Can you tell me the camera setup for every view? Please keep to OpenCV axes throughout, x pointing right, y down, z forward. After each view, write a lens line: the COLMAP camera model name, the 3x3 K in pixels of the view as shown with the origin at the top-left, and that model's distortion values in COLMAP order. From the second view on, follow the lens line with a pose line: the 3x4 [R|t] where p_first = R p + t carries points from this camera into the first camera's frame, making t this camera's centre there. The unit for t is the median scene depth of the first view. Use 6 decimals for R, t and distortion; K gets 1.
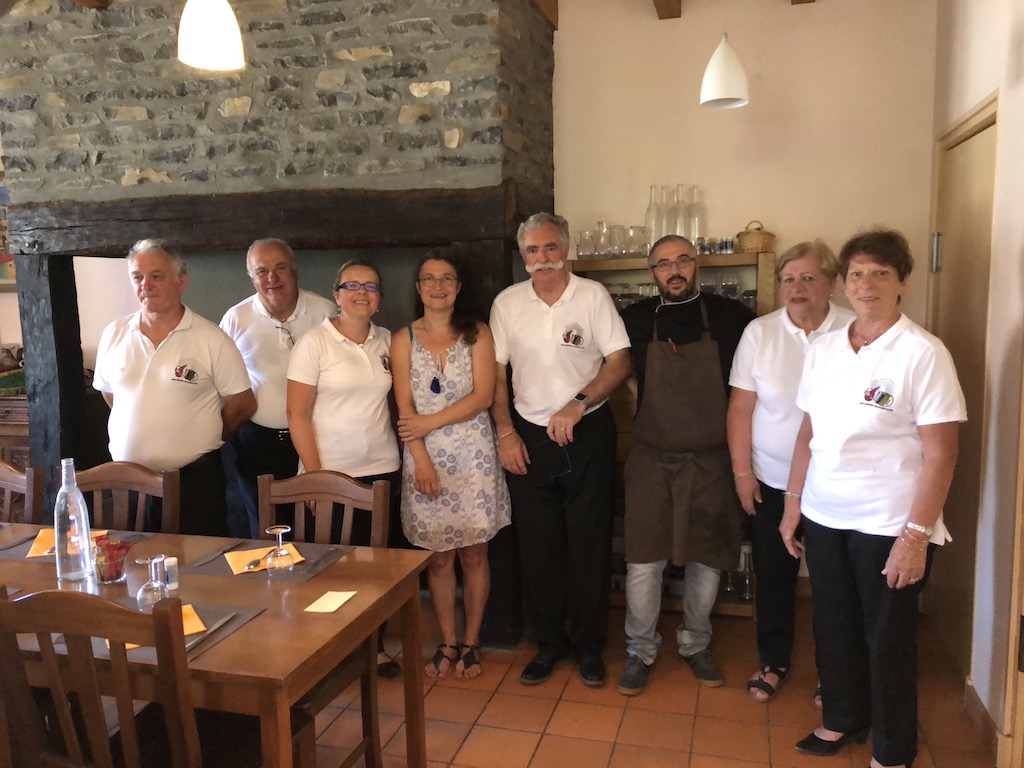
lens RADIAL K [[831.1, 0, 512.0], [0, 831.1, 384.0], [0, 0, 1]] dist [0.007522, -0.007838]
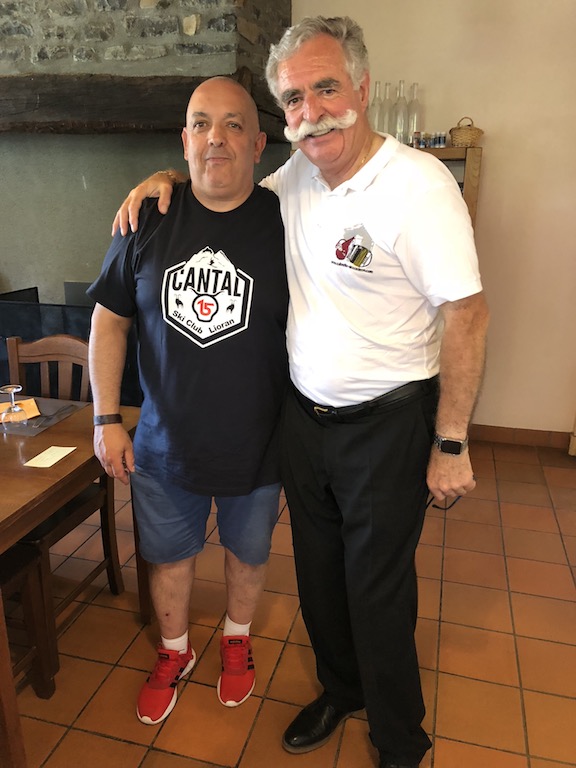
lens RADIAL K [[623.8, 0, 285.4], [0, 623.8, 382.6], [0, 0, 1]] dist [0.002298, -0.001304]
pose [[0.999635, 0.020775, 0.017271, 0.046022], [-0.023649, 0.981949, 0.187662, 0.002174], [-0.013060, -0.188002, 0.982082, 0.124019]]
